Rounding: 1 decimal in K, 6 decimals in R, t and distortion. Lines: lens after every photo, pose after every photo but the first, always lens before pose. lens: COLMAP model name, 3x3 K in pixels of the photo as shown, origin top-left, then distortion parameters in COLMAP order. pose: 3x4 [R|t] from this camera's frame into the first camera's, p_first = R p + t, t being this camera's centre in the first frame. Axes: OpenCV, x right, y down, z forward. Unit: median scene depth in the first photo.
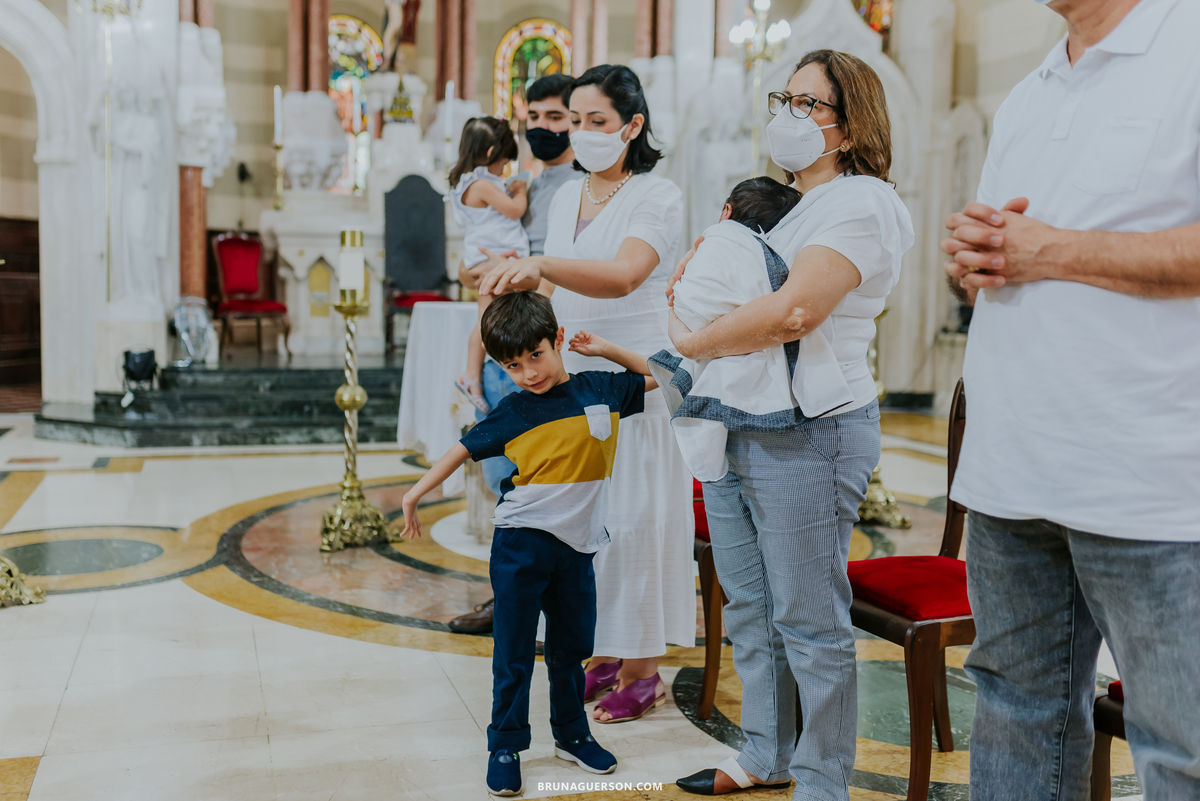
lens RADIAL K [[1218.7, 0, 555.3], [0, 1218.7, 380.3], [0, 0, 1]] dist [-0.002983, -0.000317]
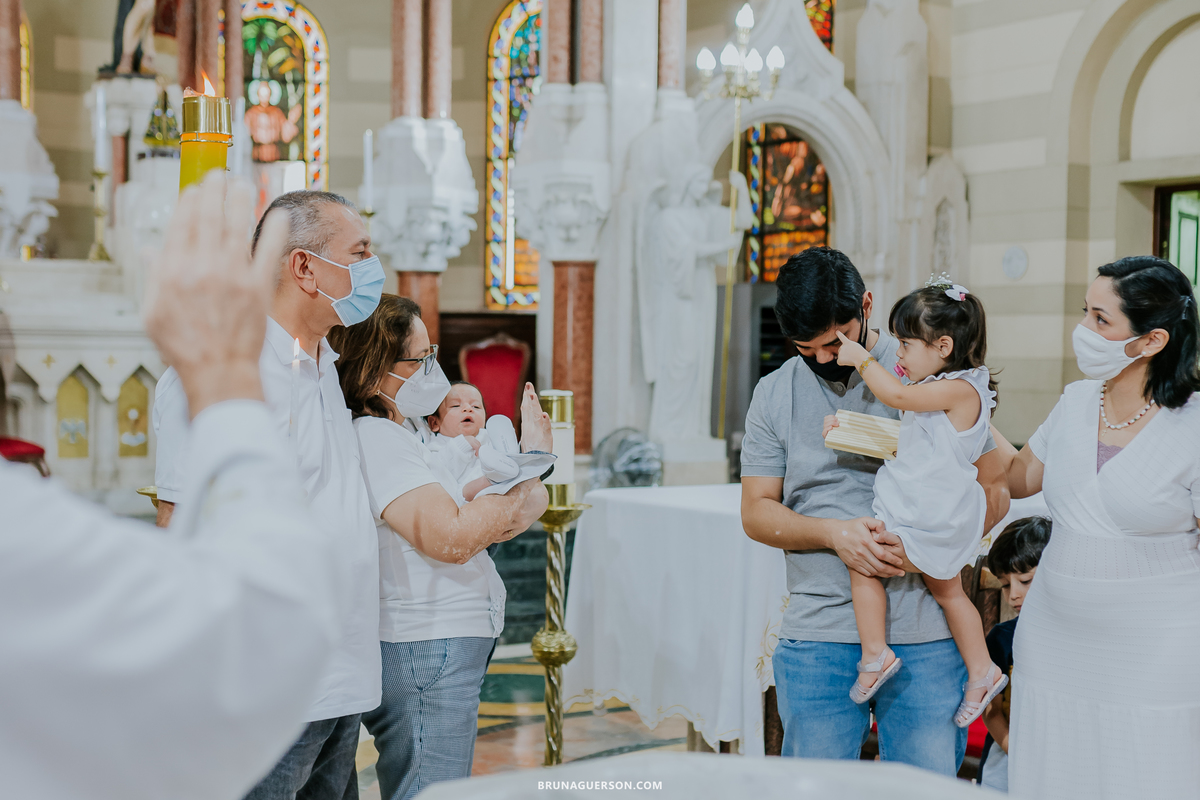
lens RADIAL K [[1741.8, 0, 594.5], [0, 1741.8, 441.2], [0, 0, 1]] dist [-0.003755, -0.041757]
pose [[0.953879, -0.015862, 0.299773, -0.241054], [0.022267, 0.999591, -0.017960, -0.045153], [-0.299365, 0.023807, 0.953842, 0.049369]]
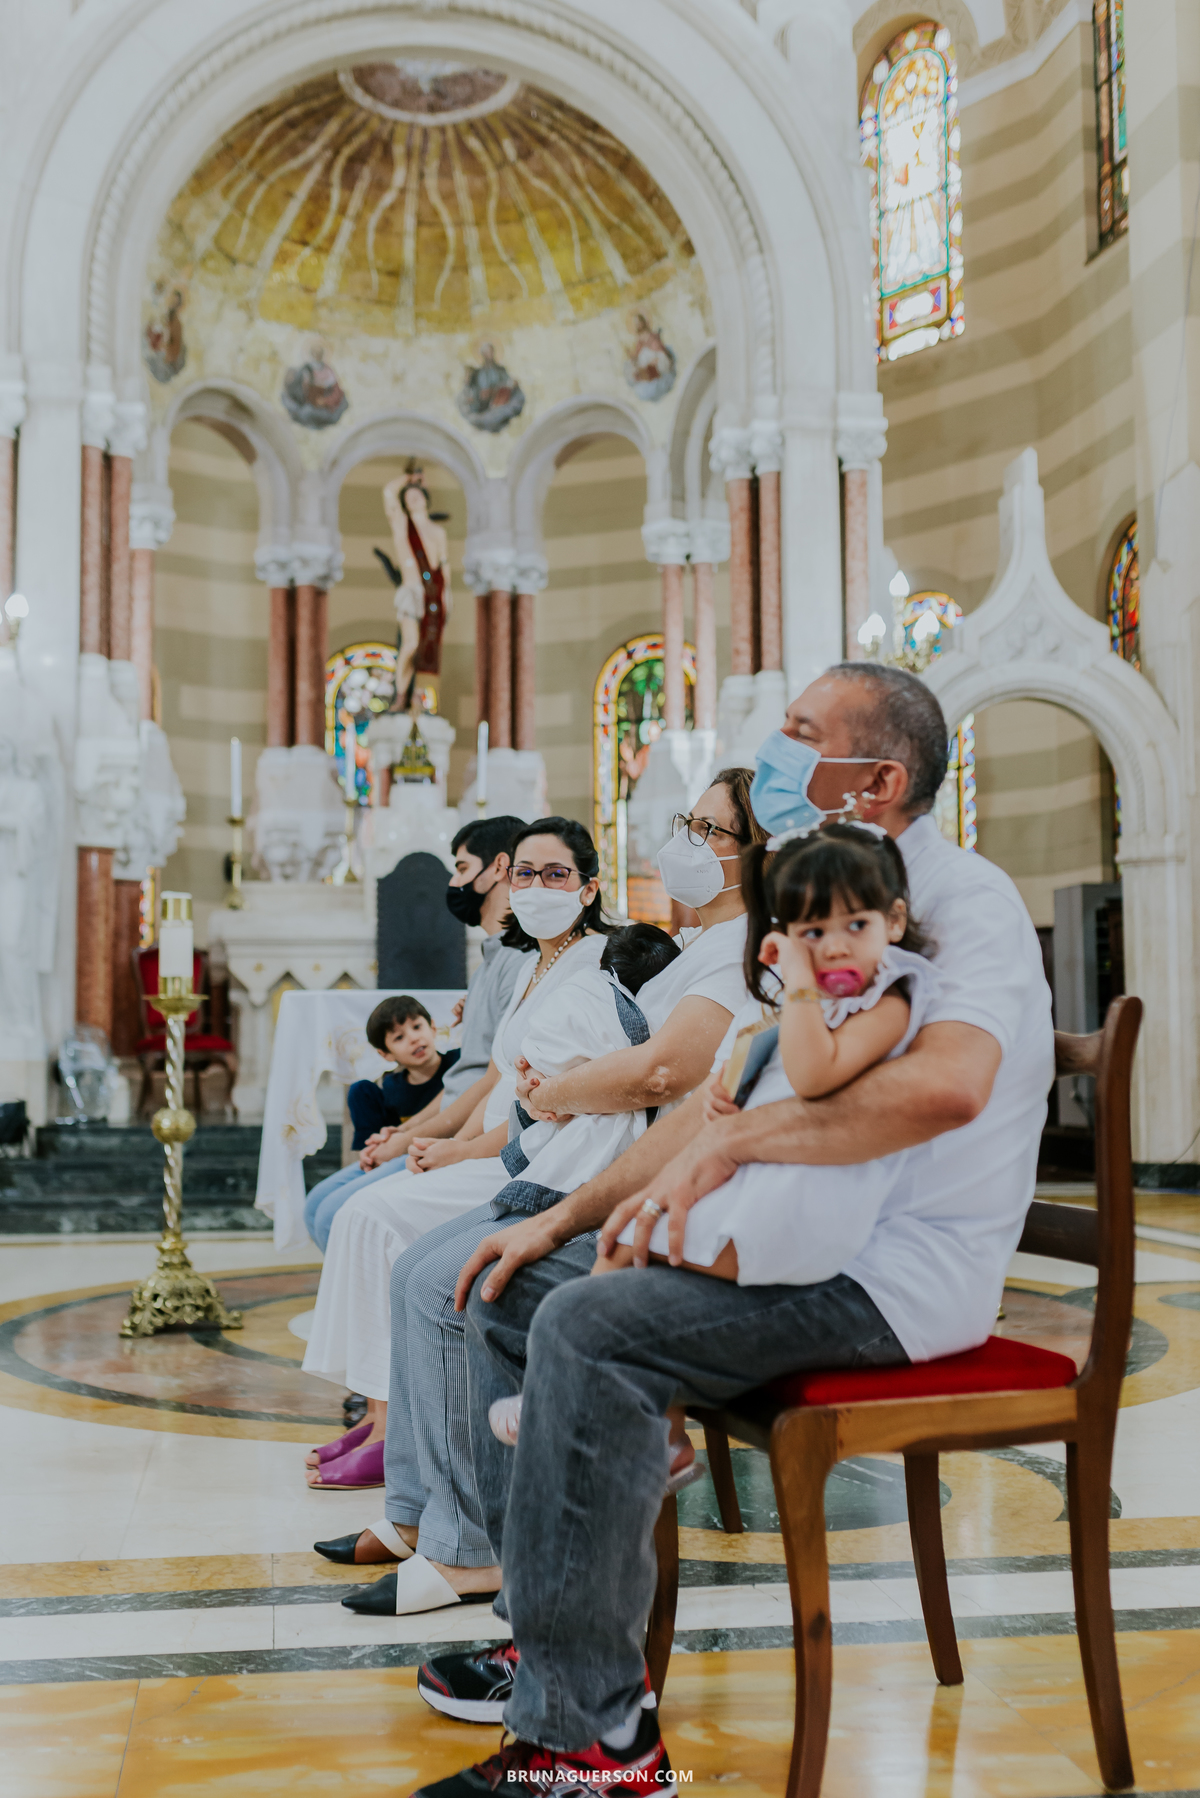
lens RADIAL K [[1903.8, 0, 539.0], [0, 1903.8, 919.5], [0, 0, 1]] dist [0.001115, -0.001337]
pose [[0.989815, -0.028476, -0.139480, 0.119176], [0.007661, 0.989025, -0.147547, 0.034981], [0.142151, 0.144976, 0.979171, -0.058191]]
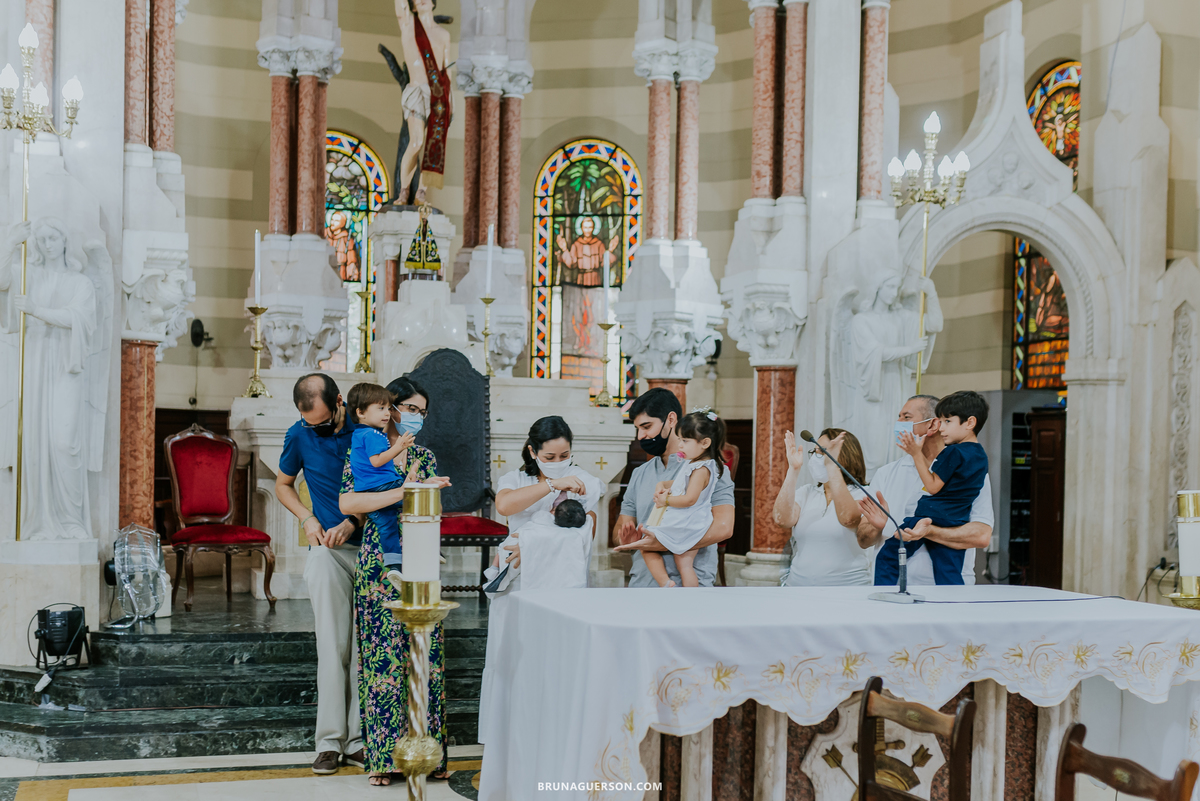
lens RADIAL K [[1500.2, 0, 621.5], [0, 1500.2, 493.7], [0, 0, 1]] dist [0.008699, -0.031217]
pose [[0.999279, 0.004182, 0.037742, -0.052296], [-0.002293, 0.998748, -0.049962, -0.045708], [-0.037904, 0.049839, 0.998038, 0.124921]]
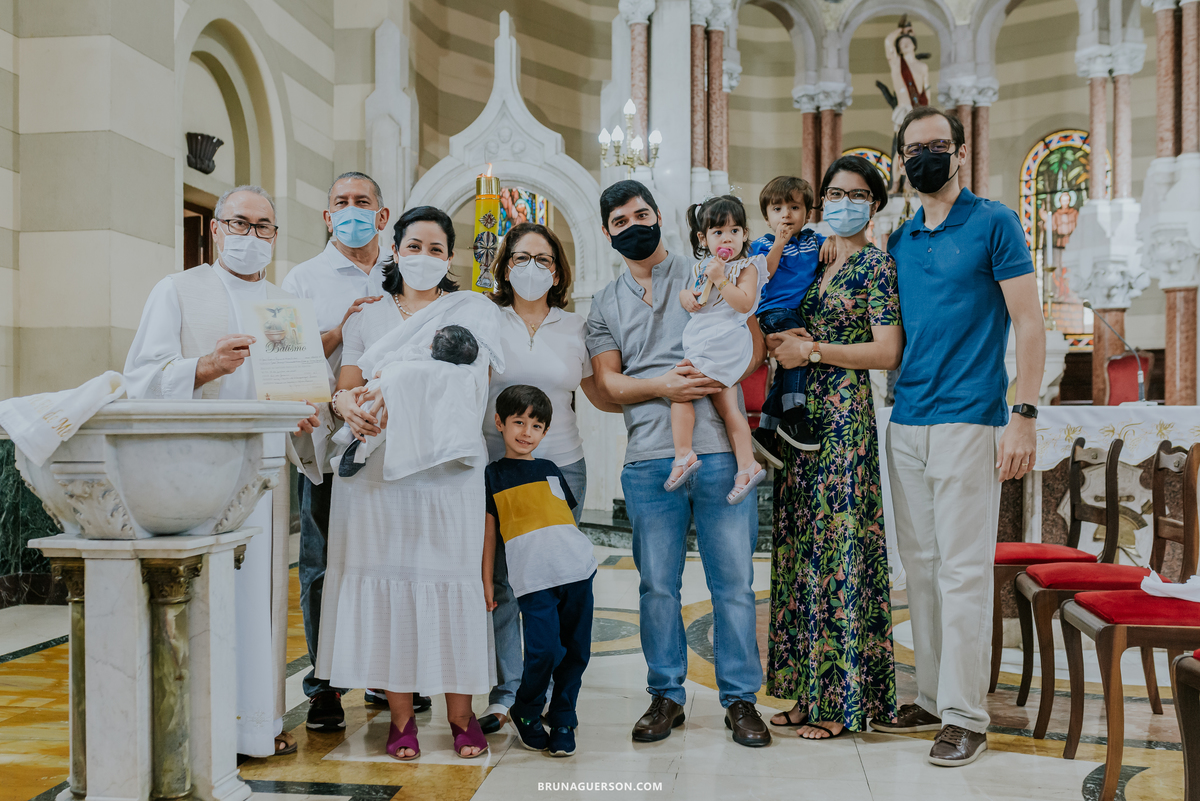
lens RADIAL K [[1215.1, 0, 584.9], [0, 1215.1, 420.2], [0, 0, 1]] dist [-0.002871, 0.013431]
pose [[0.913490, -0.013081, -0.406652, 0.047279], [-0.017287, 0.997332, -0.070916, 0.015065], [0.406494, 0.071811, 0.910827, -0.026254]]
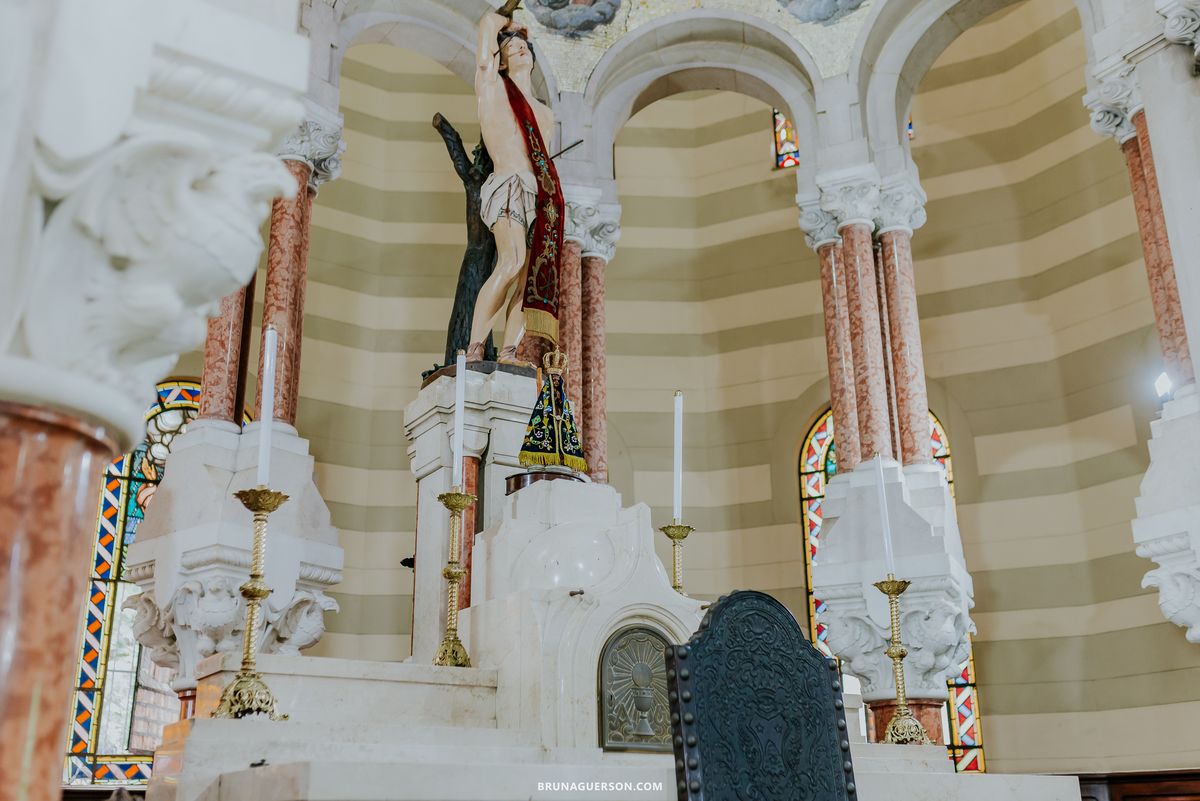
lens RADIAL K [[1201.2, 0, 597.7], [0, 1201.2, 415.5], [0, 0, 1]] dist [0.005451, 0.001565]
pose [[0.953408, 0.075534, 0.292076, -0.283523], [0.048174, 0.917608, -0.394557, -0.109442], [-0.297814, 0.390244, 0.871216, 0.854761]]
